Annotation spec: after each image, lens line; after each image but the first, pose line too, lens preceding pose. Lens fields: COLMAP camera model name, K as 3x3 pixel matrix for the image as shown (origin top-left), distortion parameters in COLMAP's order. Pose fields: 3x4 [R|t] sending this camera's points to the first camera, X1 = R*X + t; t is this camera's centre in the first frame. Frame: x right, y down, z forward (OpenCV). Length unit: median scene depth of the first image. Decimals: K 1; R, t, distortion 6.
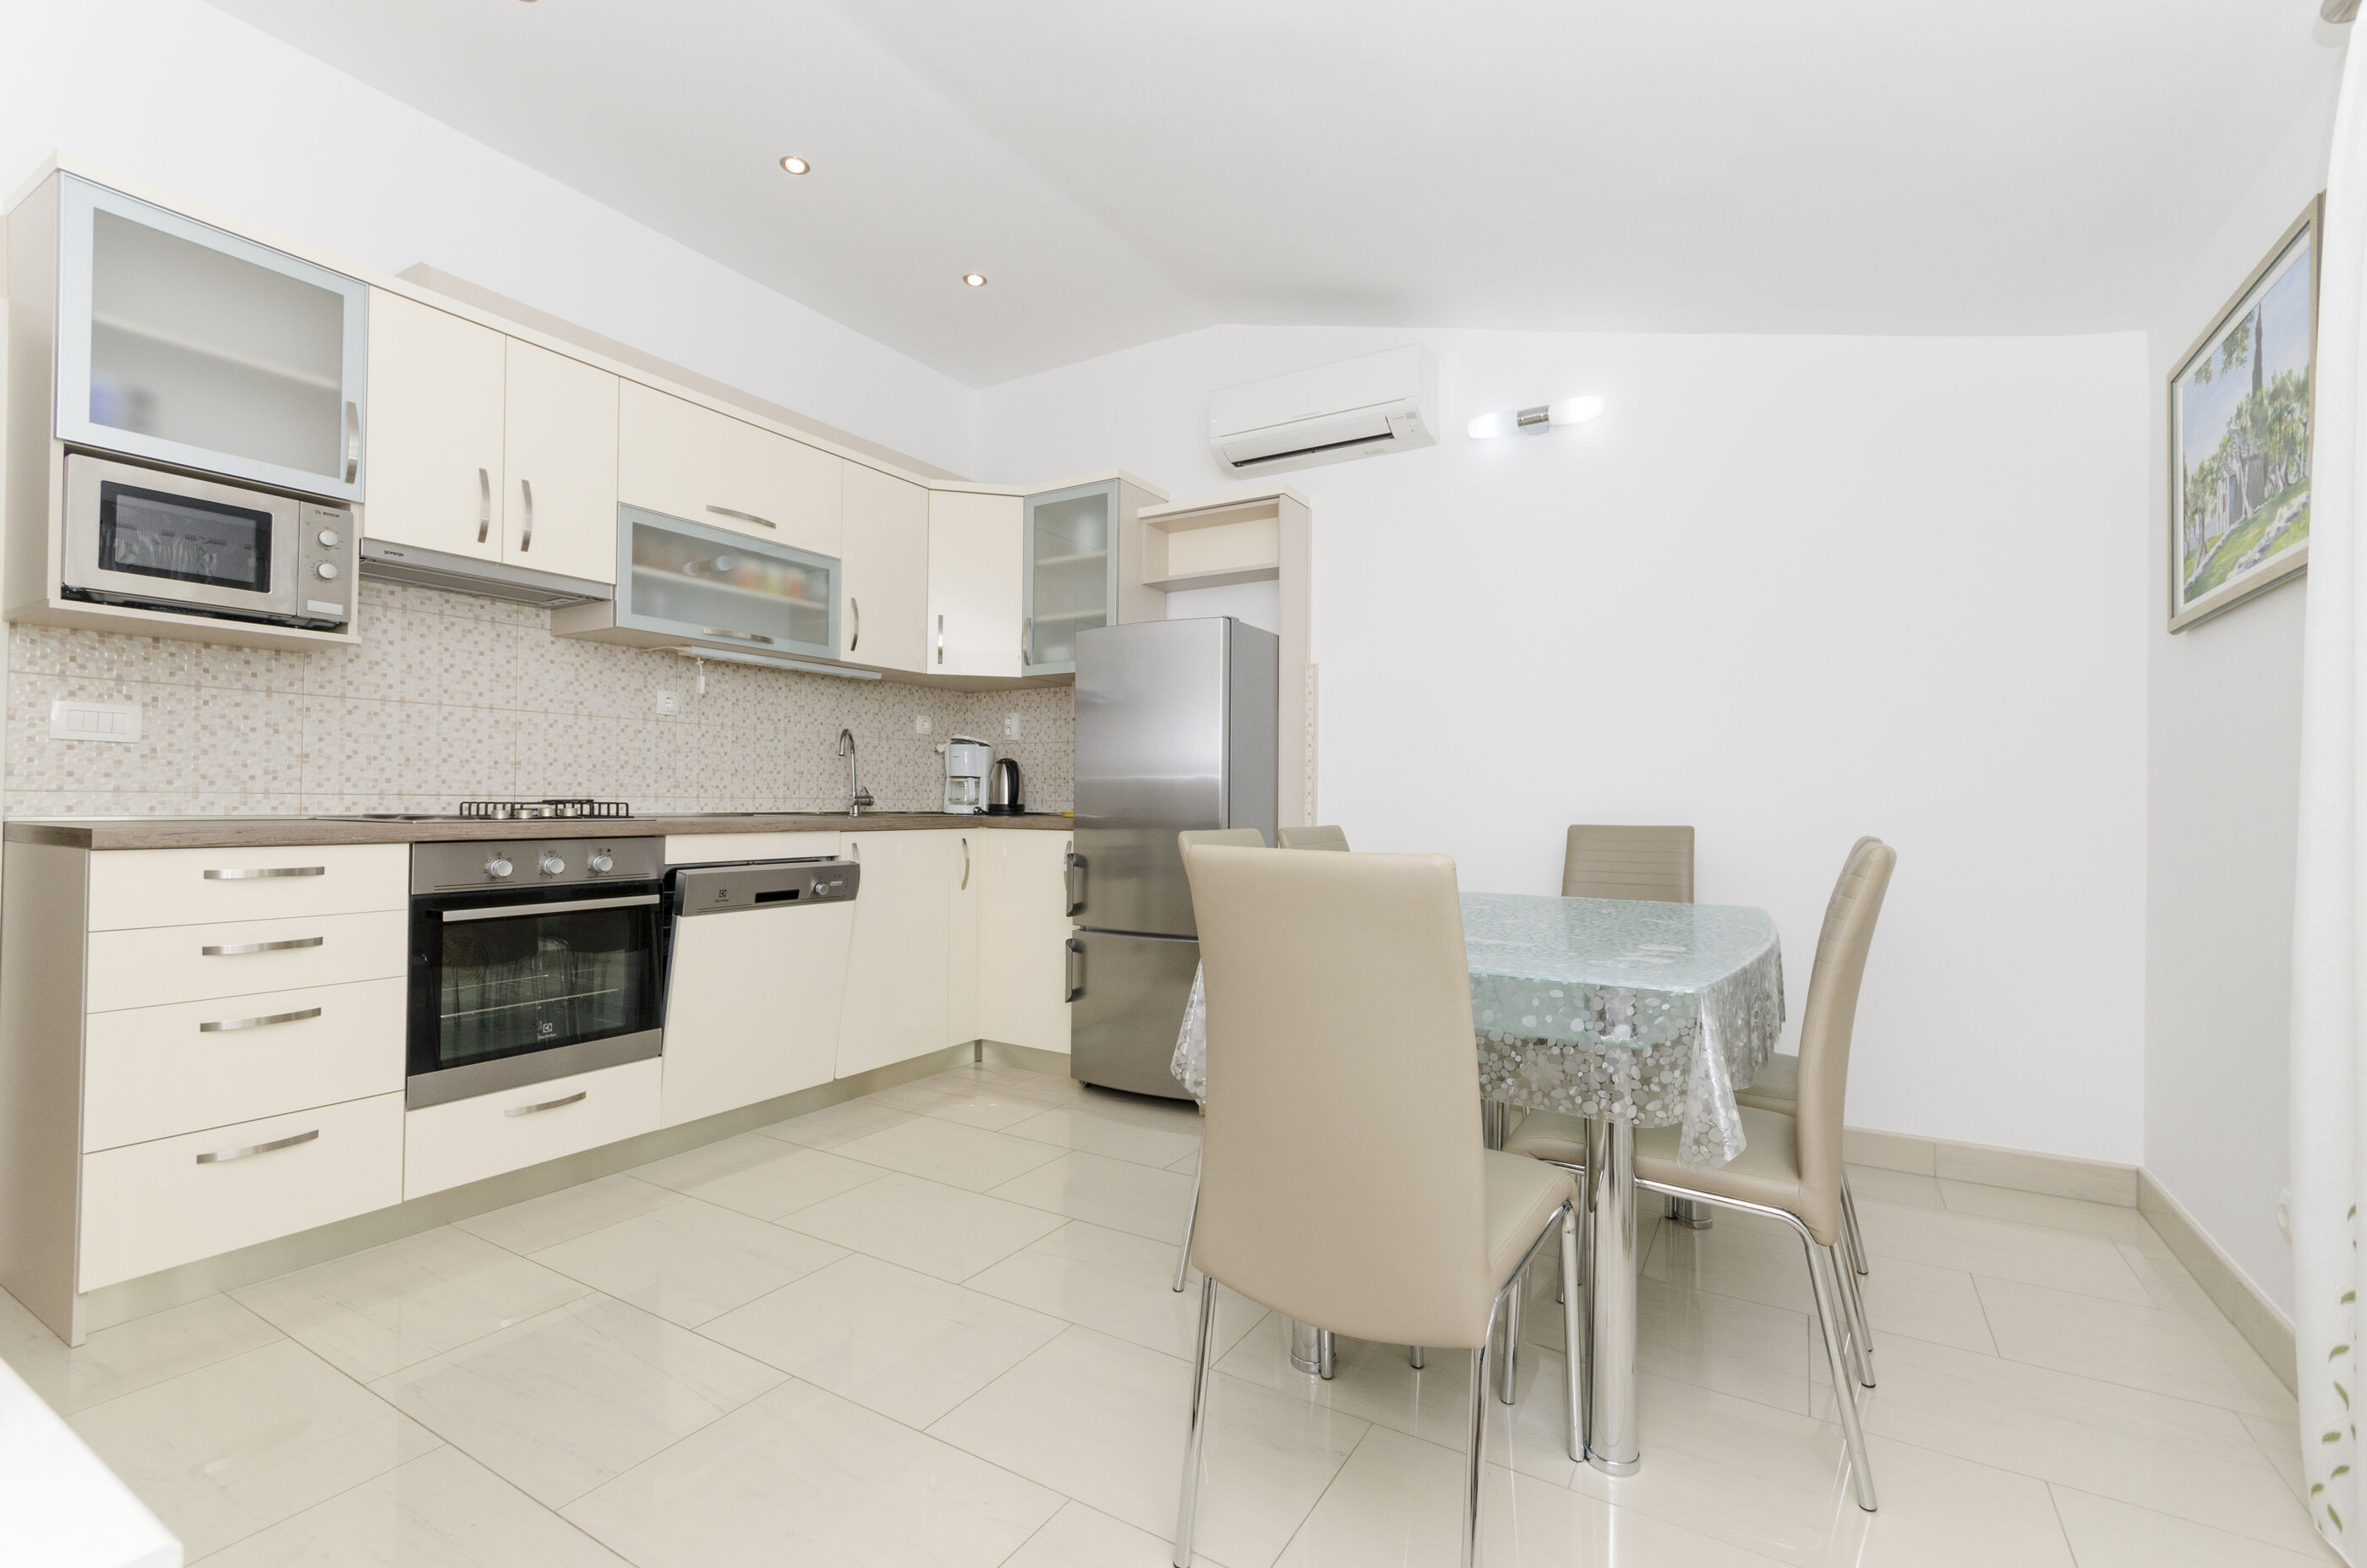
lens RADIAL K [[1032.7, 0, 1185.0], [0, 1032.7, 787.0], [0, 0, 1]] dist [0.009103, -0.001399]
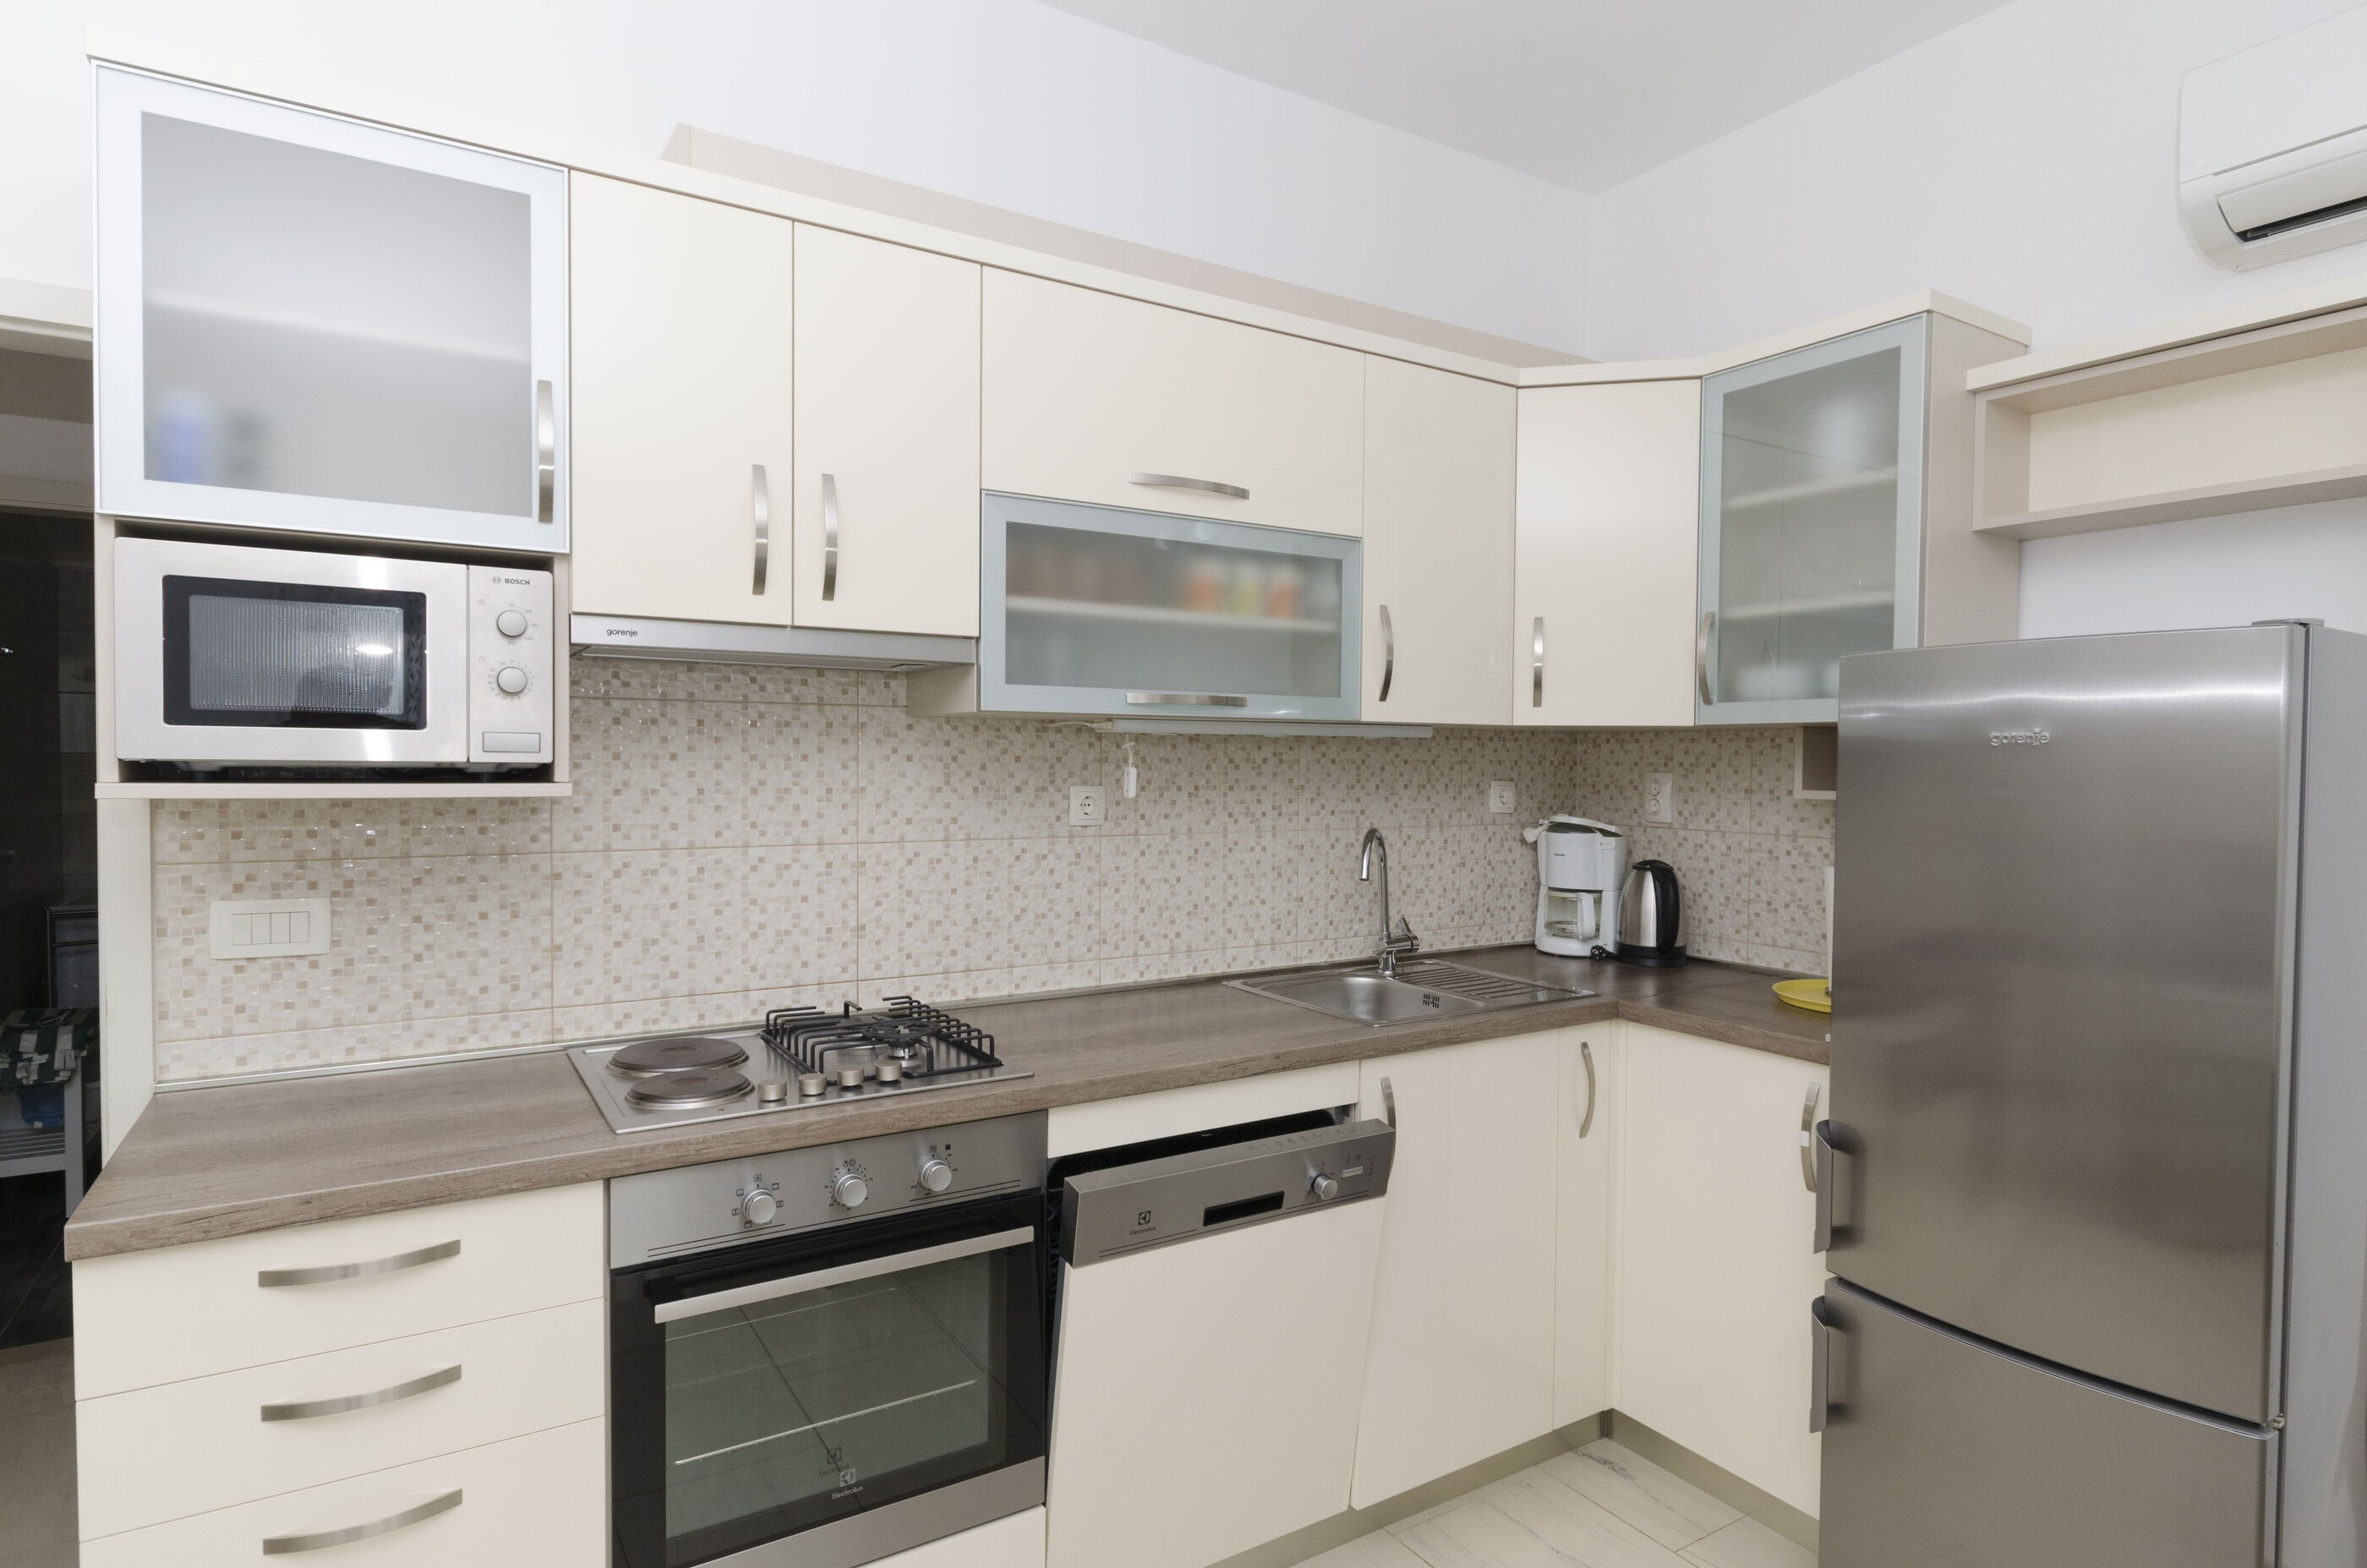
lens RADIAL K [[1289.8, 0, 1178.0], [0, 1289.8, 780.1], [0, 0, 1]] dist [0.002850, -0.000136]
pose [[0.891327, 0.007858, -0.453292, -0.122461], [0.004067, 0.999671, 0.025326, -0.124711], [0.453342, -0.024417, 0.891002, 0.386335]]
